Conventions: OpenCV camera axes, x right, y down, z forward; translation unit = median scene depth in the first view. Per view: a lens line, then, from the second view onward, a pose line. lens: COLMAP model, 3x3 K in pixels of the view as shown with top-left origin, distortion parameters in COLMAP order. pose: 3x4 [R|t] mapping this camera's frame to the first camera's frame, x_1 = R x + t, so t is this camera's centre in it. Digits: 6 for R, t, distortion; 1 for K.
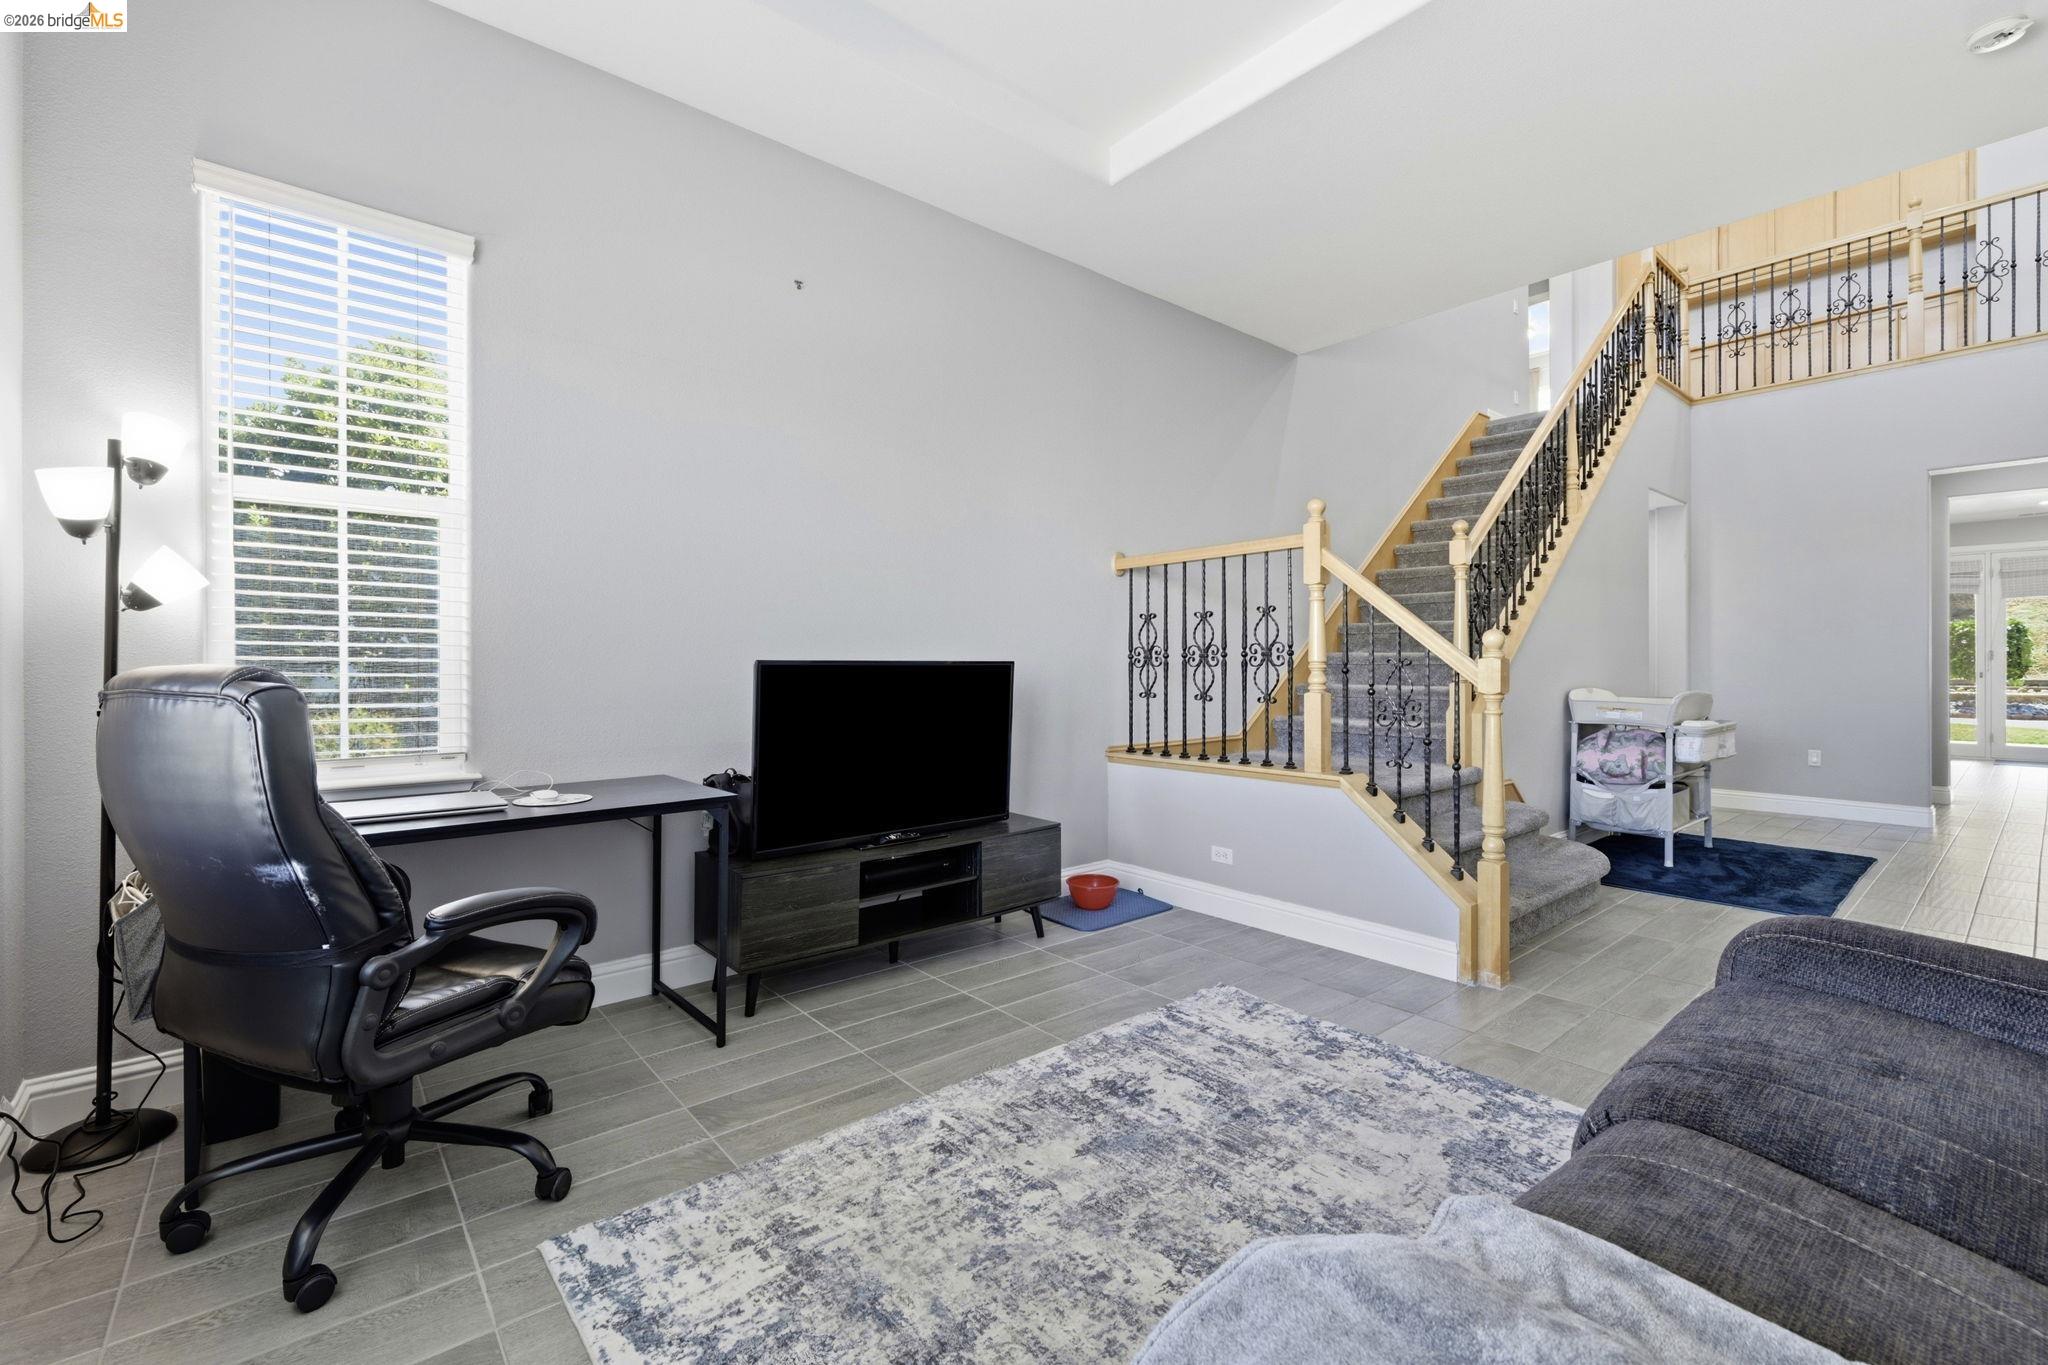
lens RADIAL K [[871.6, 0, 1029.1], [0, 871.6, 673.5], [0, 0, 1]] dist [-0.004127, 0.000733]
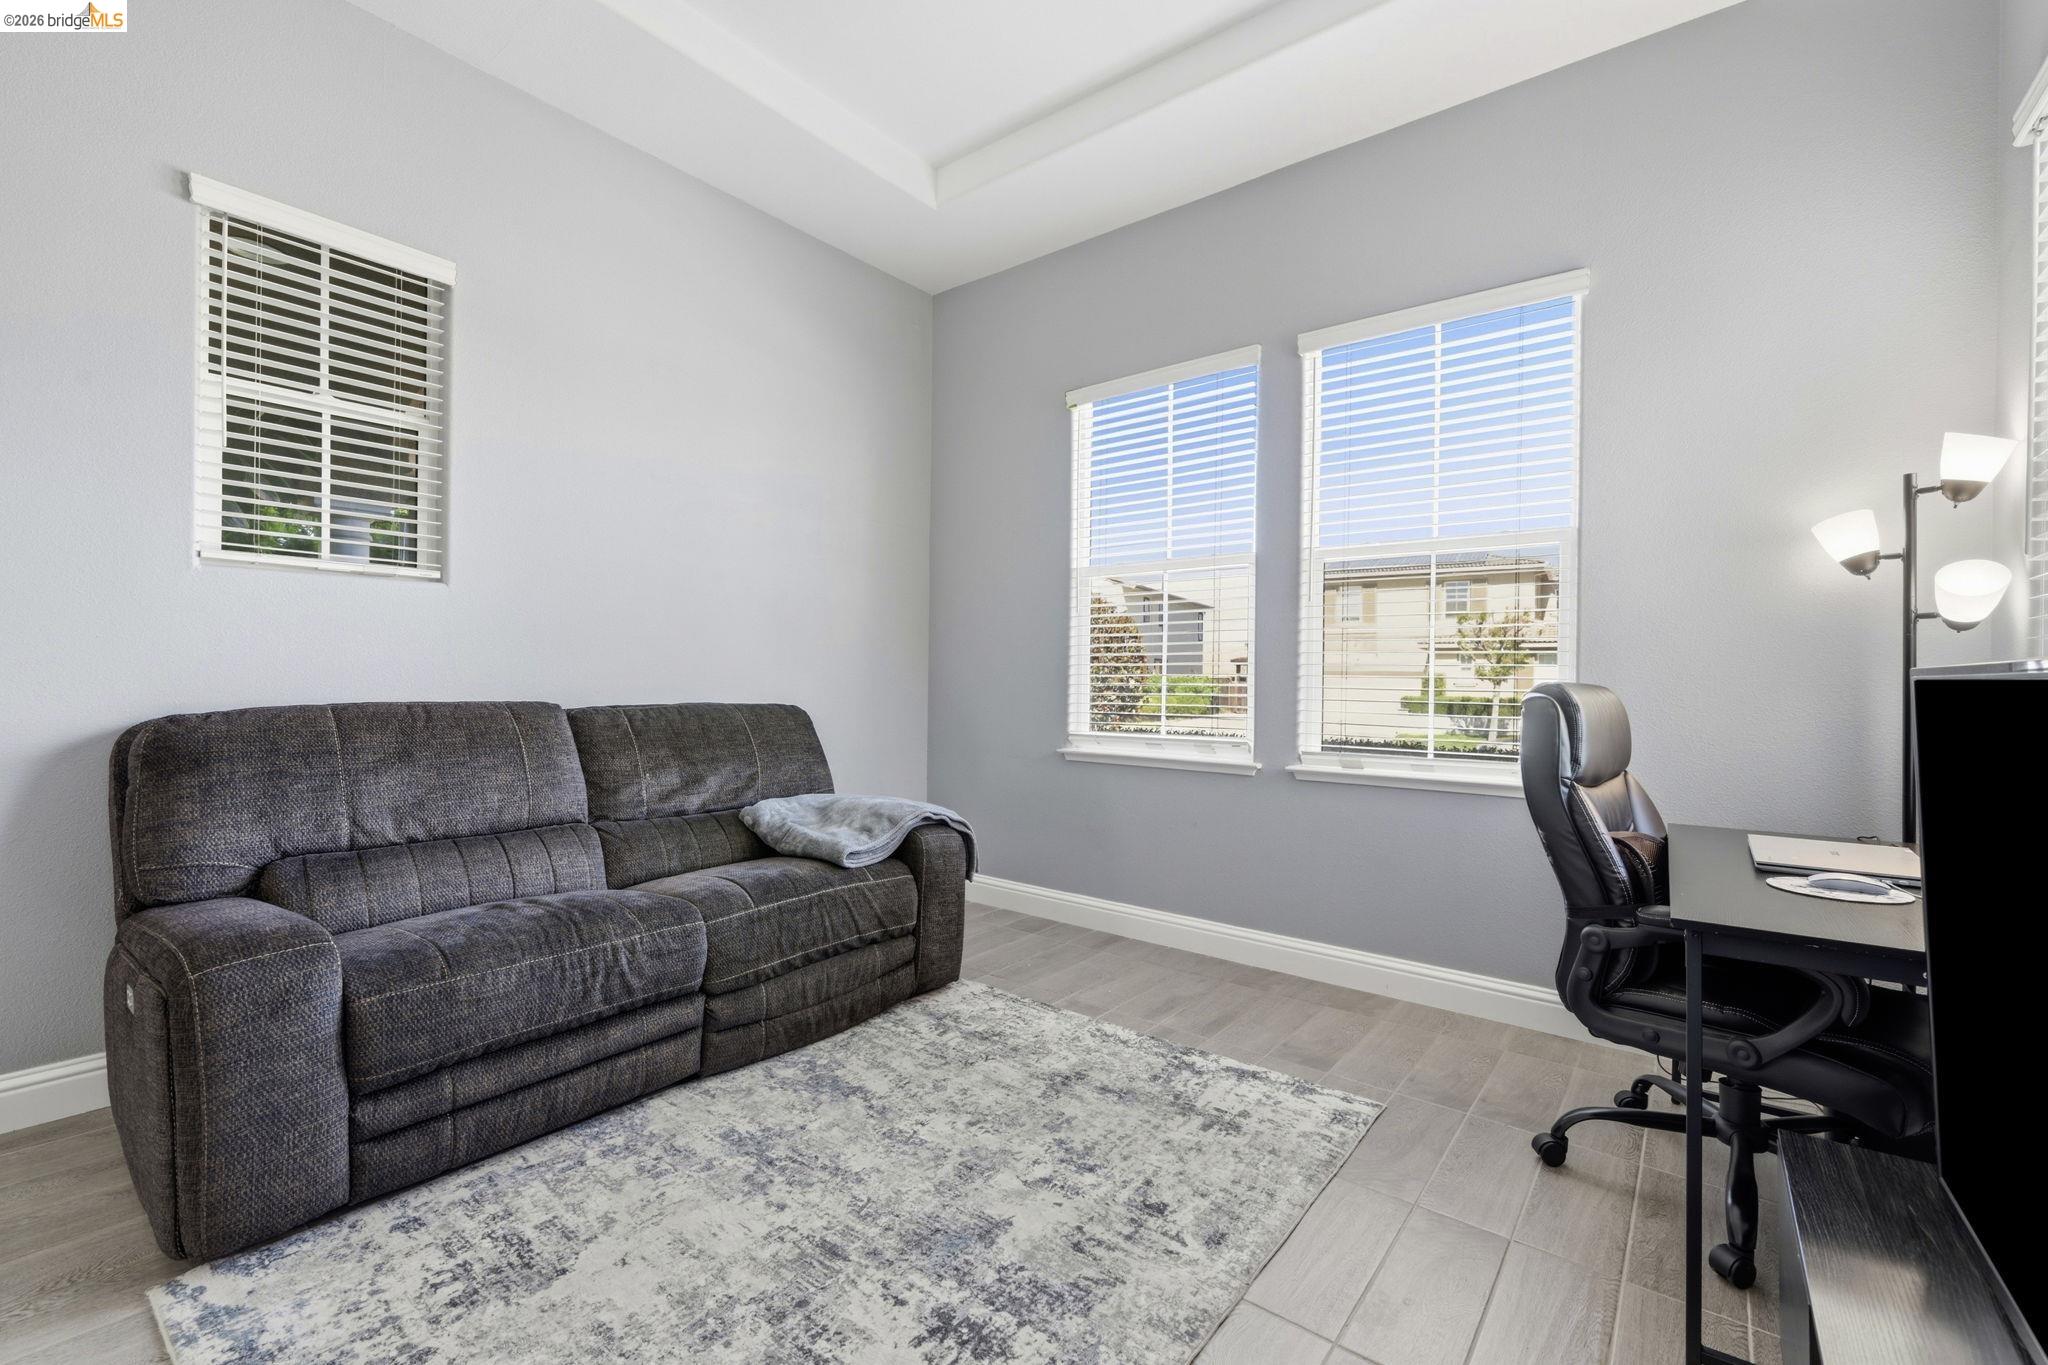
lens RADIAL K [[871.6, 0, 1027.1], [0, 871.6, 676.8], [0, 0, 1]] dist [-0.004127, 0.000733]
pose [[-0.980585, -0.011253, -0.195770, 0.228367], [-0.012250, 0.999917, 0.003881, -0.011228], [0.195711, 0.006204, -0.980642, 1.950994]]
